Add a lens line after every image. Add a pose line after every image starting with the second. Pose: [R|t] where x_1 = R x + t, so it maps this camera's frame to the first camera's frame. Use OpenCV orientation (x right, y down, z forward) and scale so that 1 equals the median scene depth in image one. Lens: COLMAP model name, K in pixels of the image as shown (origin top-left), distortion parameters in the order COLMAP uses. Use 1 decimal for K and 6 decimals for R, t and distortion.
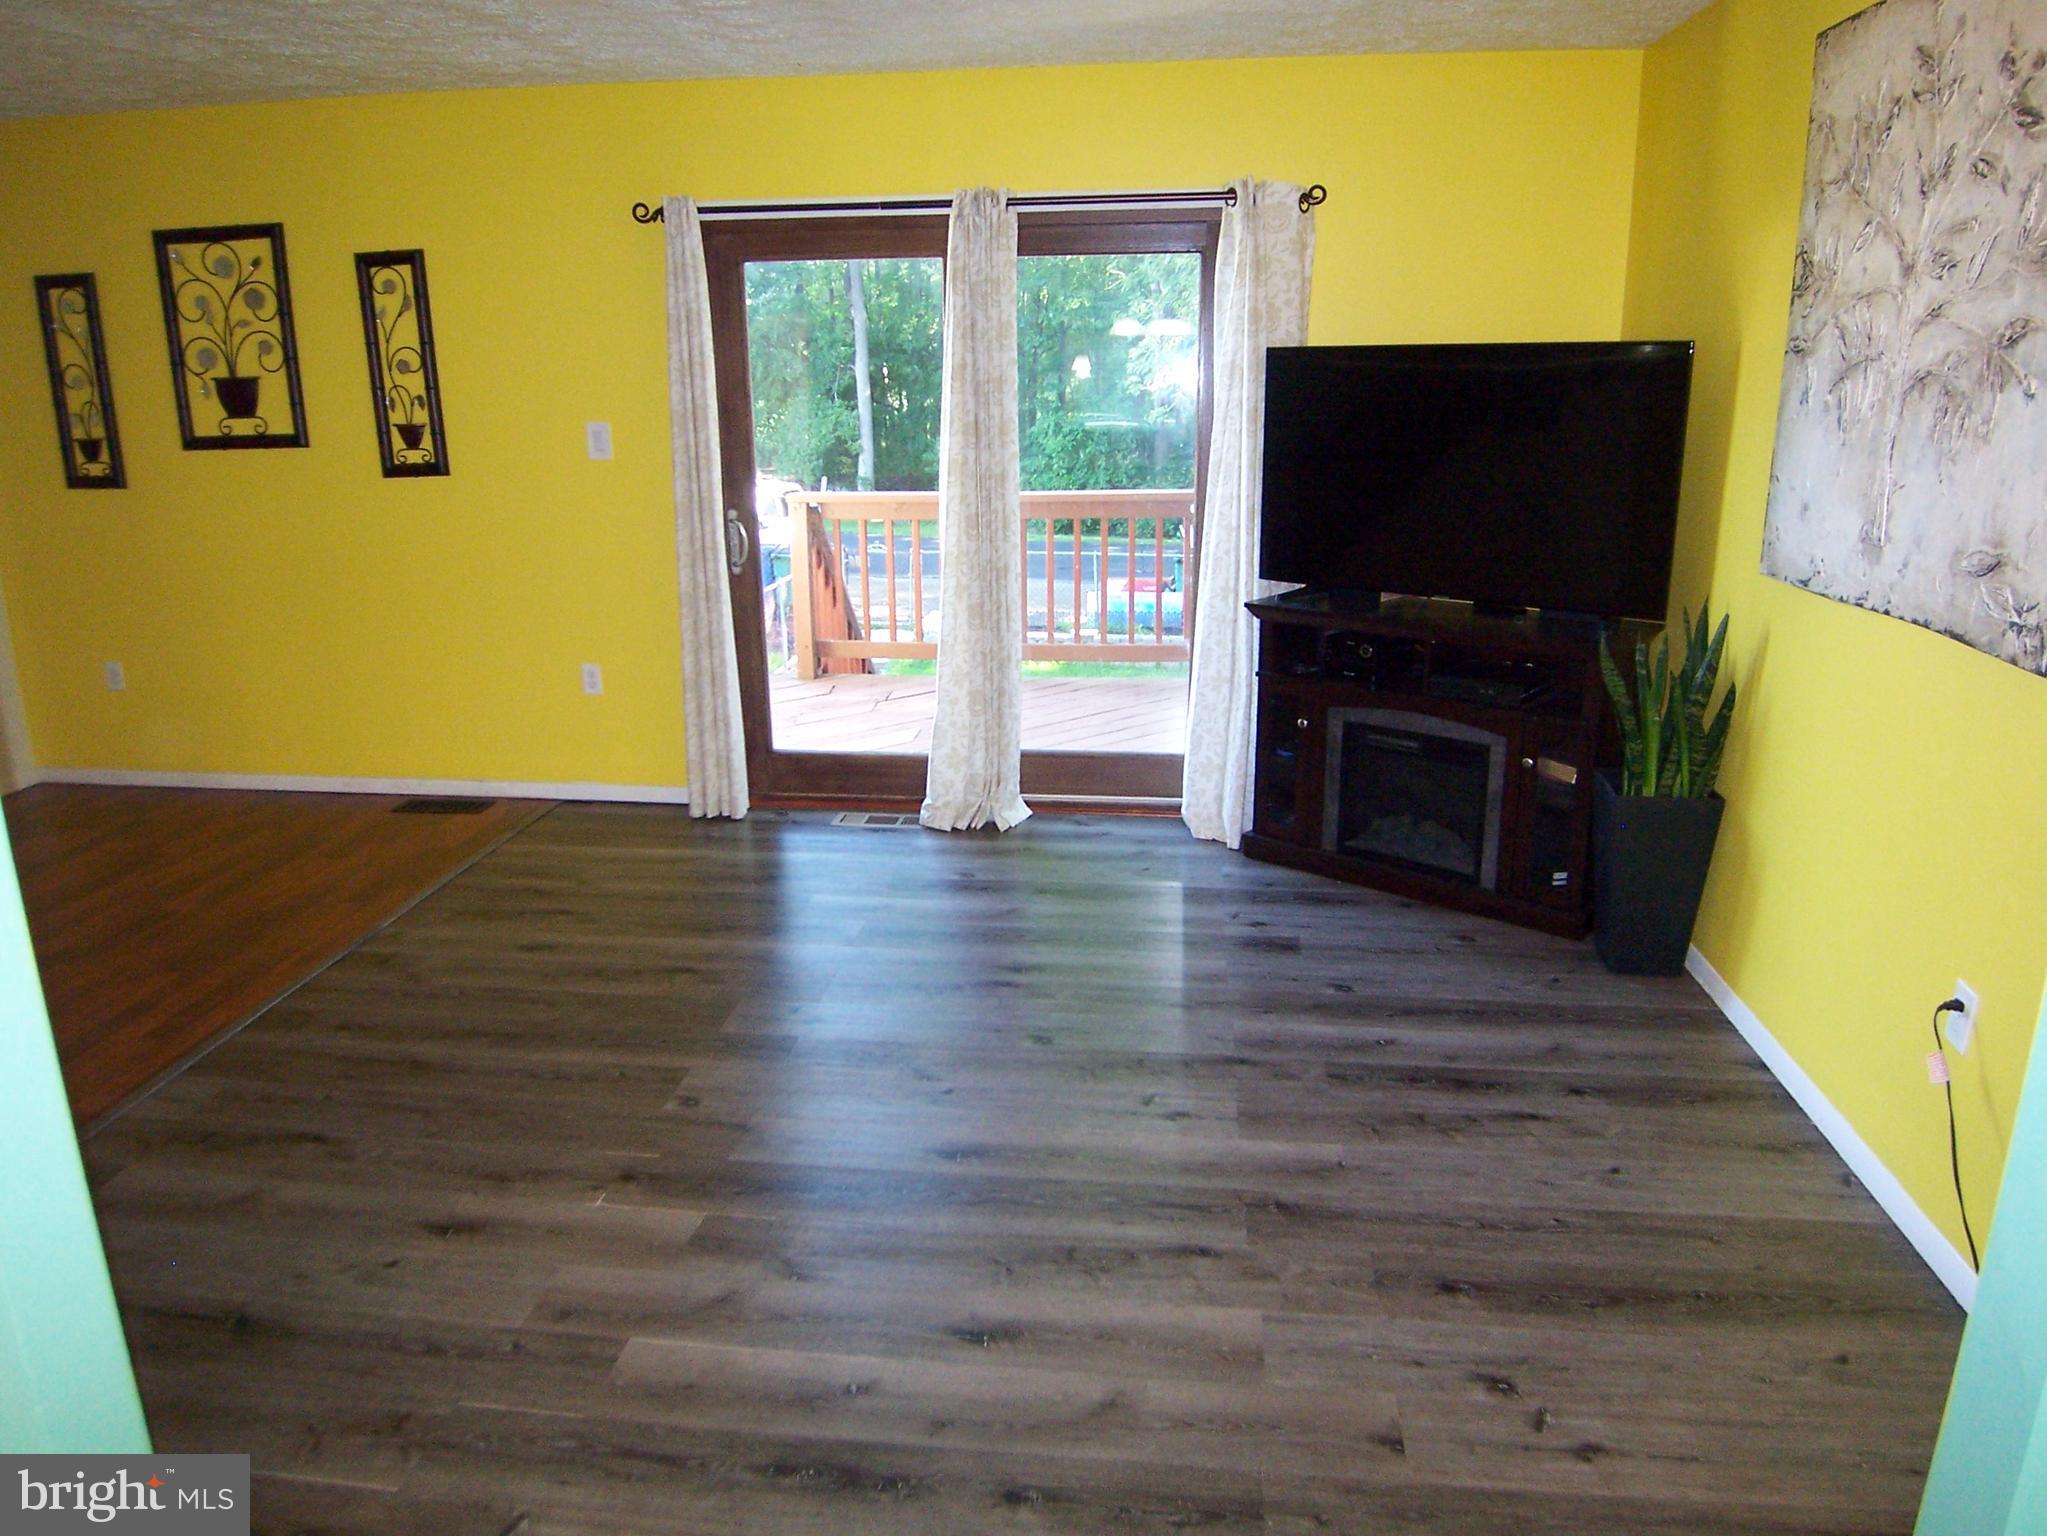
lens RADIAL K [[1373.0, 0, 1022.8], [0, 1373.0, 756.6], [0, 0, 1]] dist [-0.024578, -0.028339]
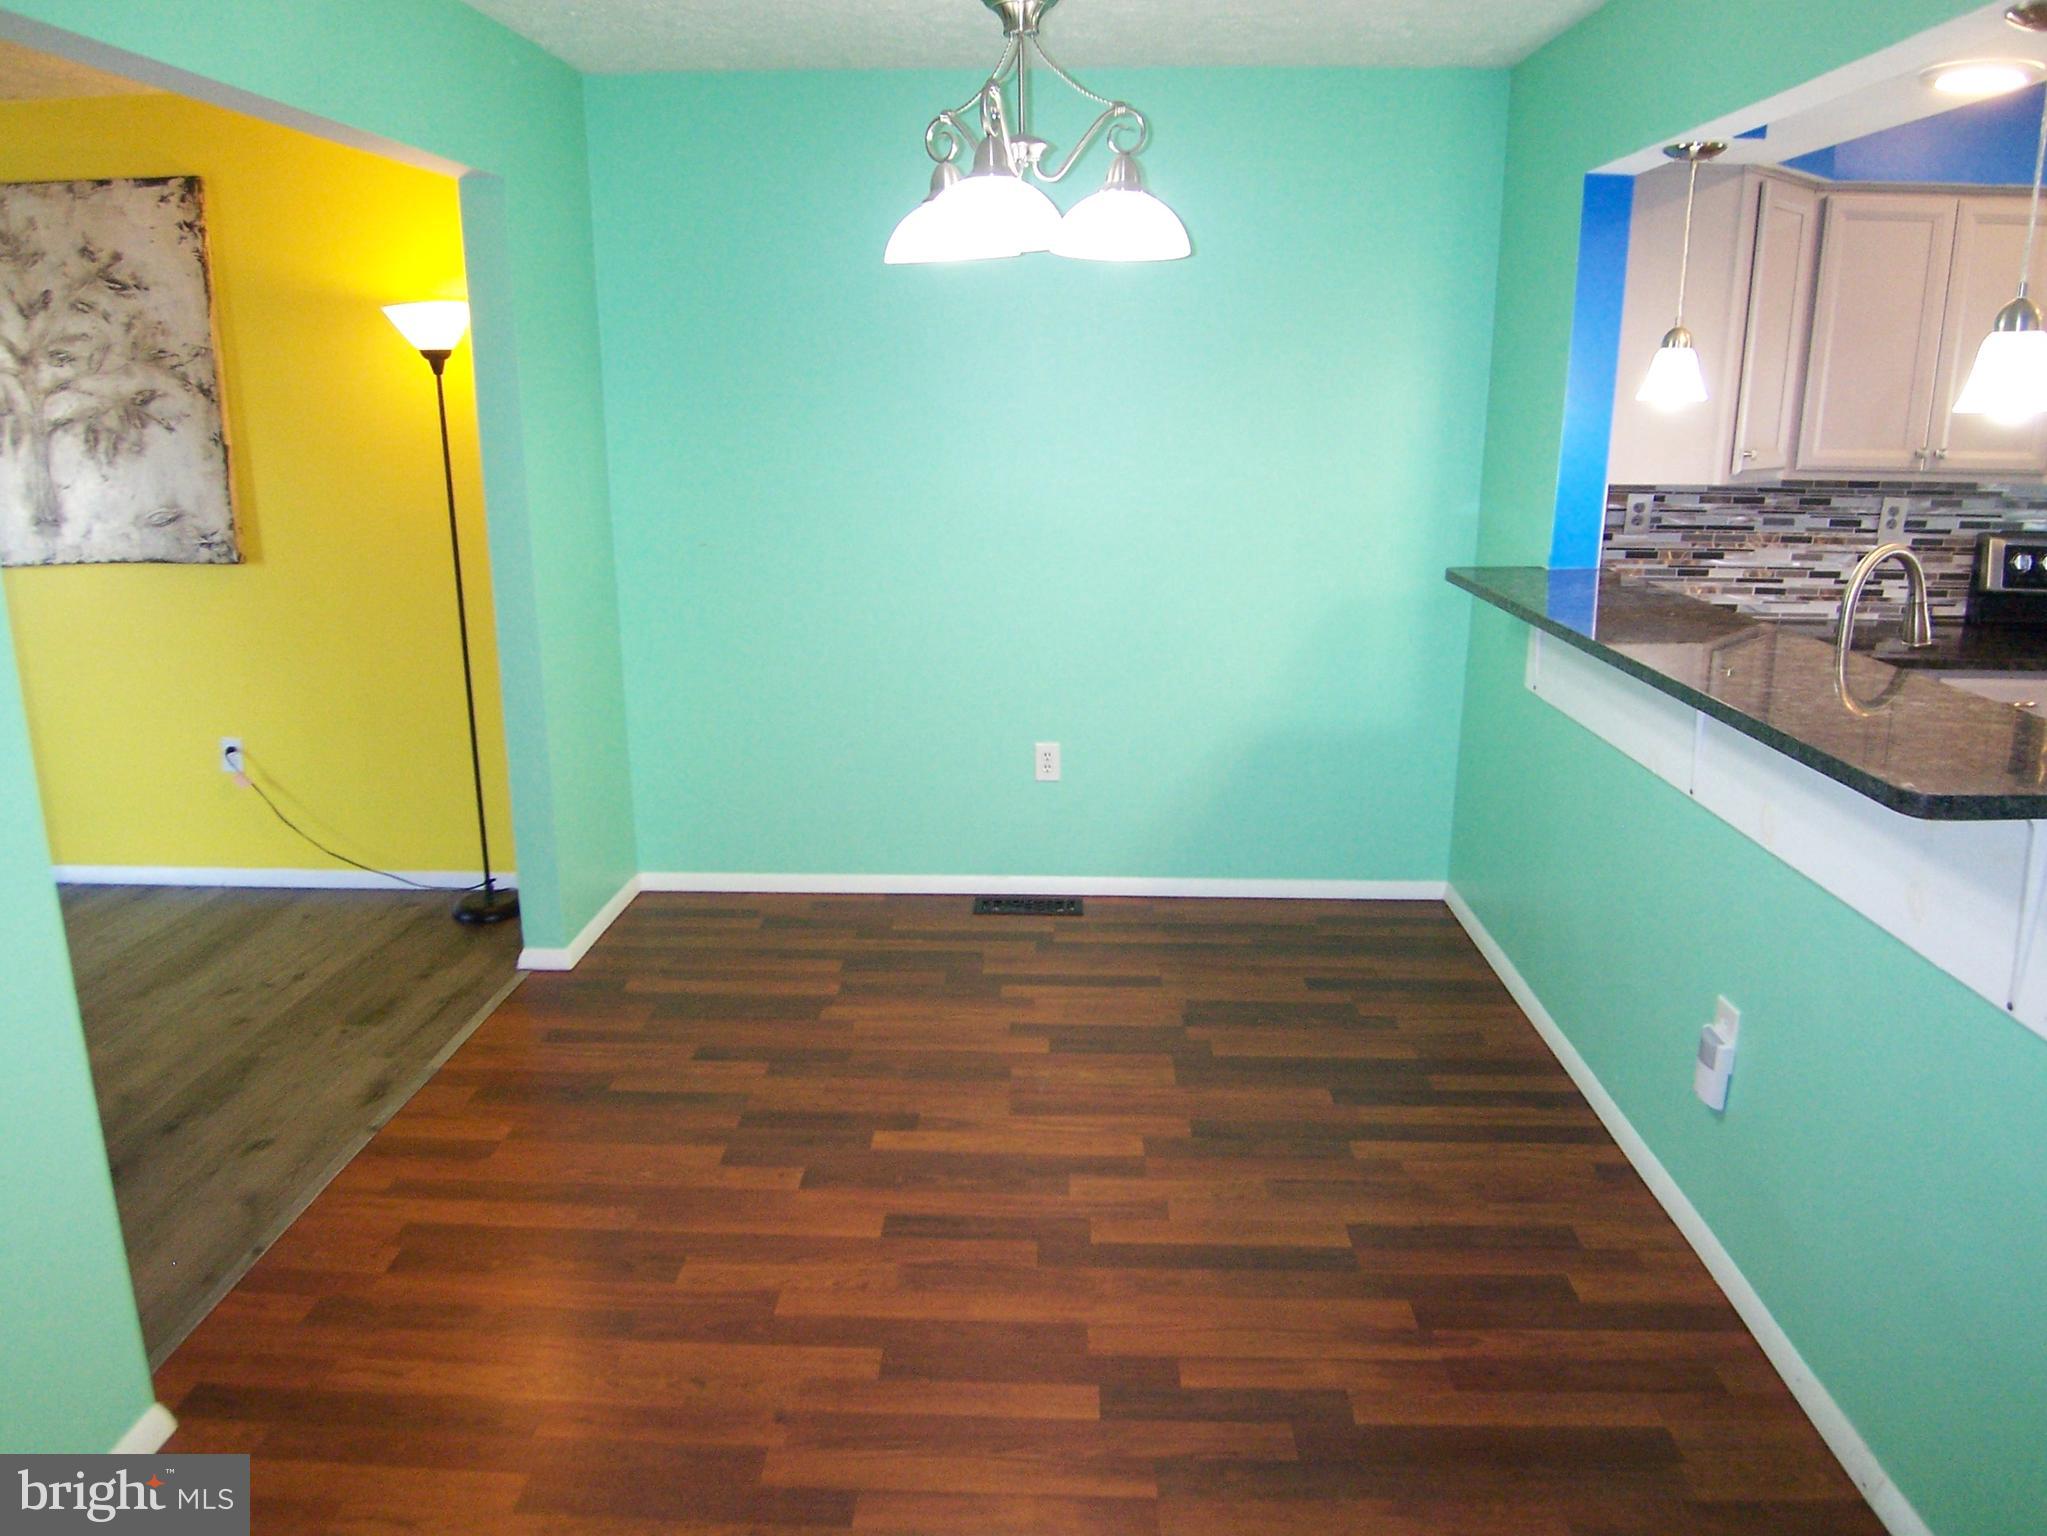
lens RADIAL K [[1373.0, 0, 1025.0], [0, 1373.0, 757.8], [0, 0, 1]] dist [-0.024578, -0.028339]
pose [[-0.081246, -0.235753, 0.968411, -0.690011], [0.267103, 0.930933, 0.249038, 0.010441], [-0.960237, 0.278899, -0.012665, -0.022966]]
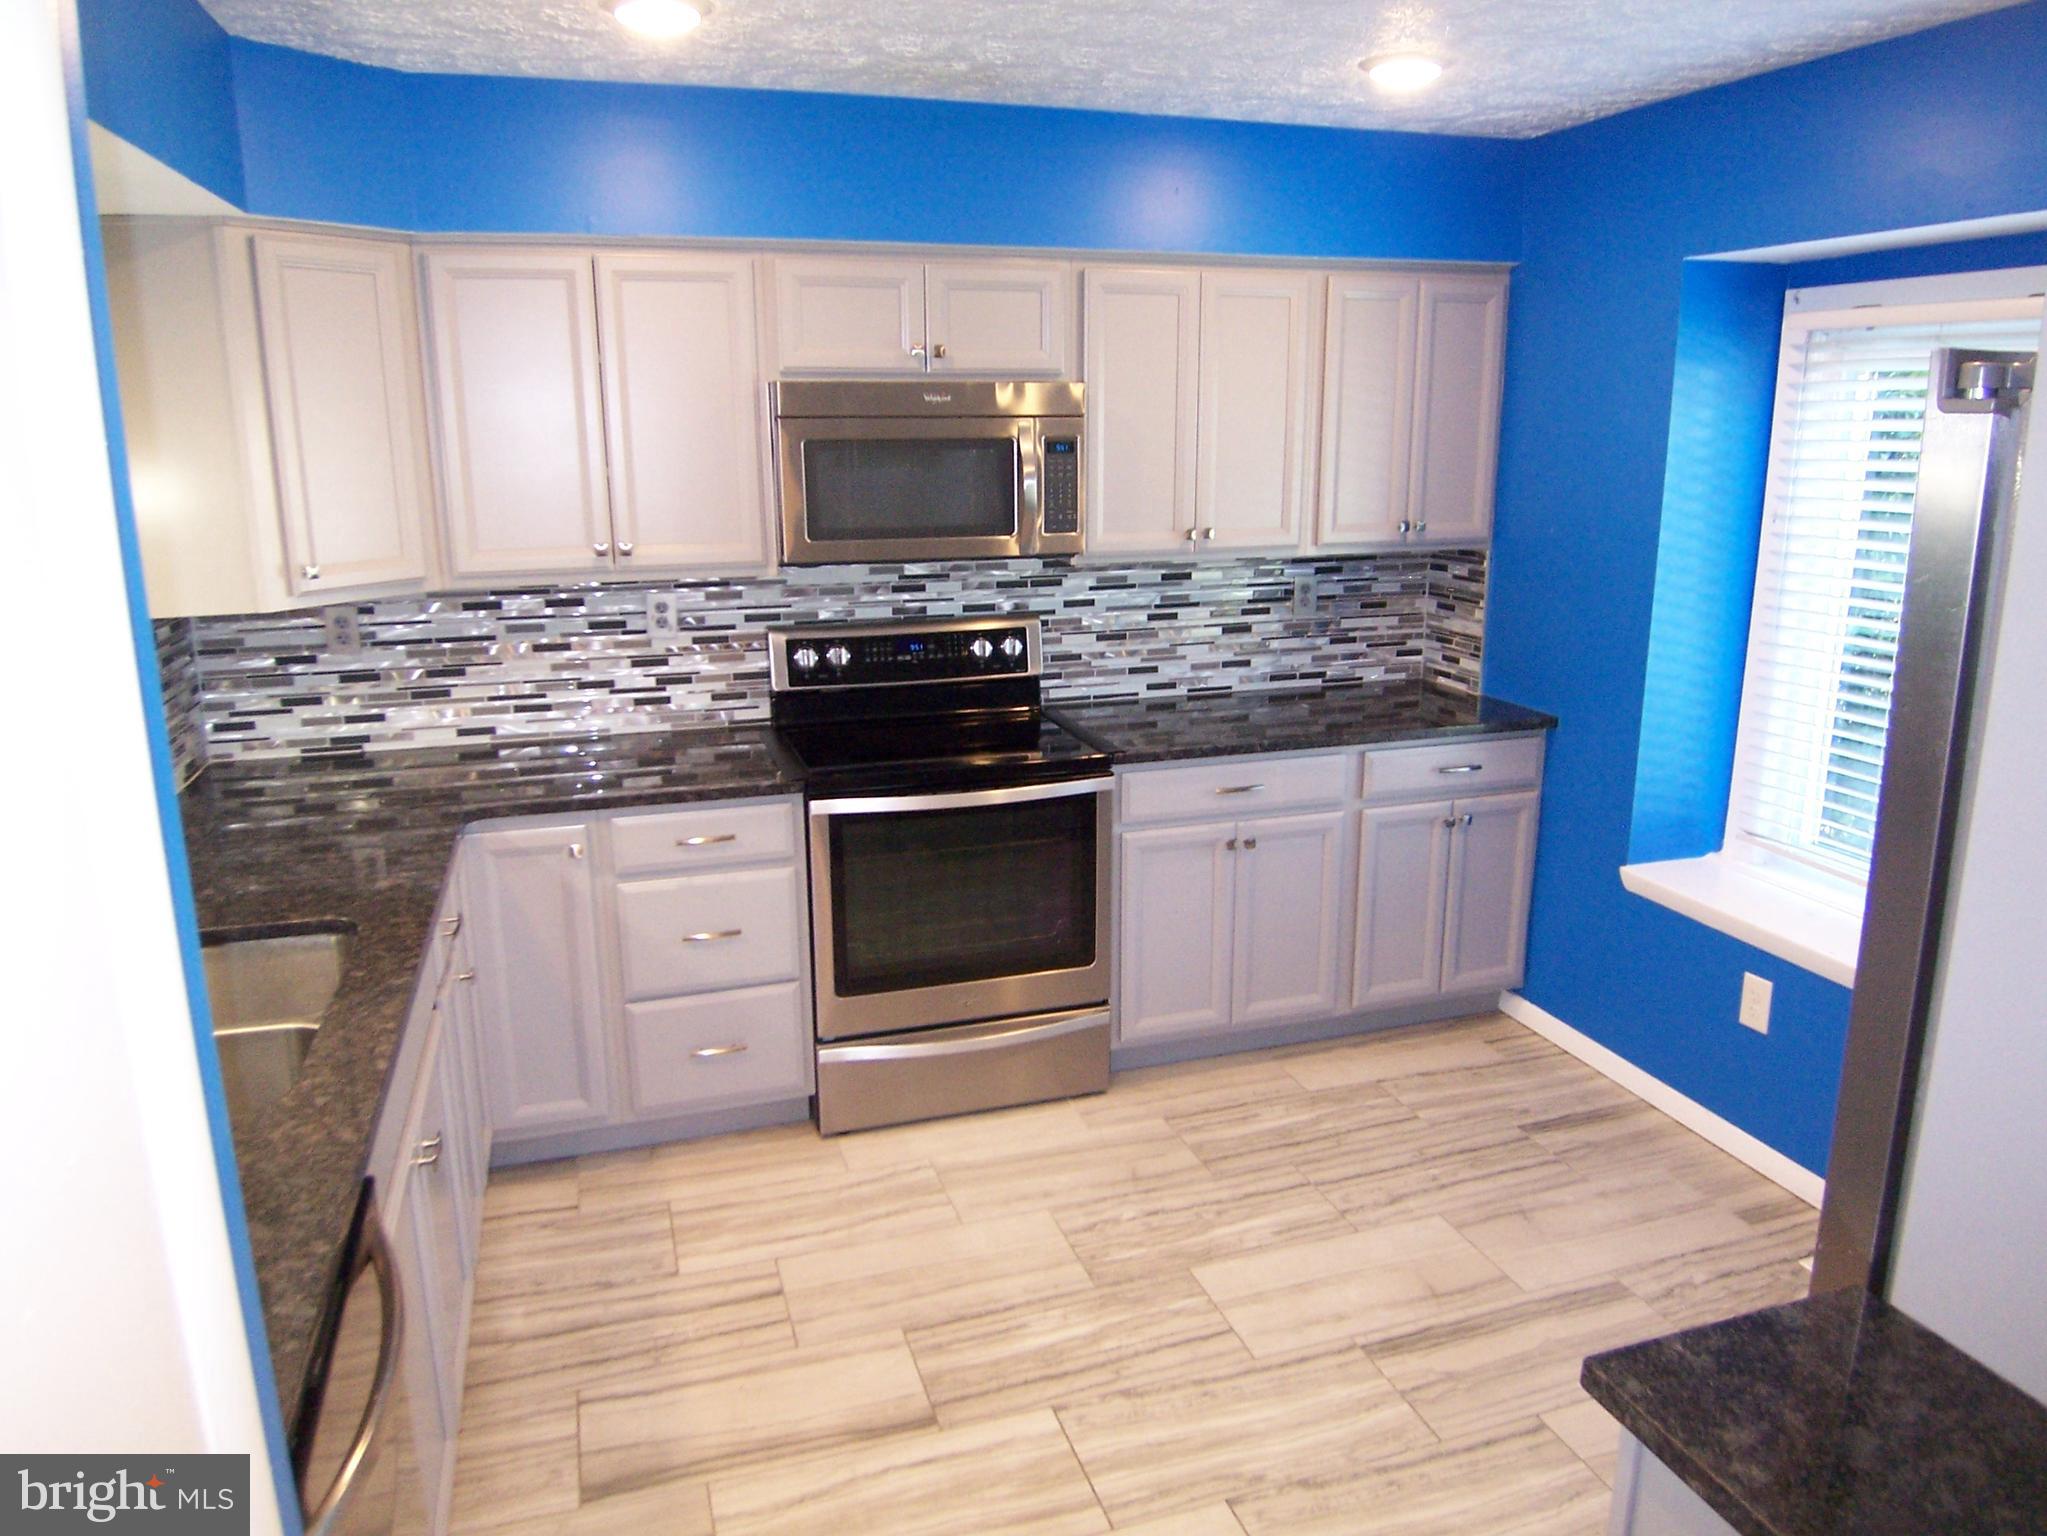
lens RADIAL K [[1373.0, 0, 1015.6], [0, 1373.0, 752.0], [0, 0, 1]] dist [-0.024578, -0.028339]
pose [[-0.412815, -0.191400, 0.890477, -0.635031], [0.254843, 0.914350, 0.314673, 0.122102], [-0.874436, 0.356833, -0.328681, -0.562430]]
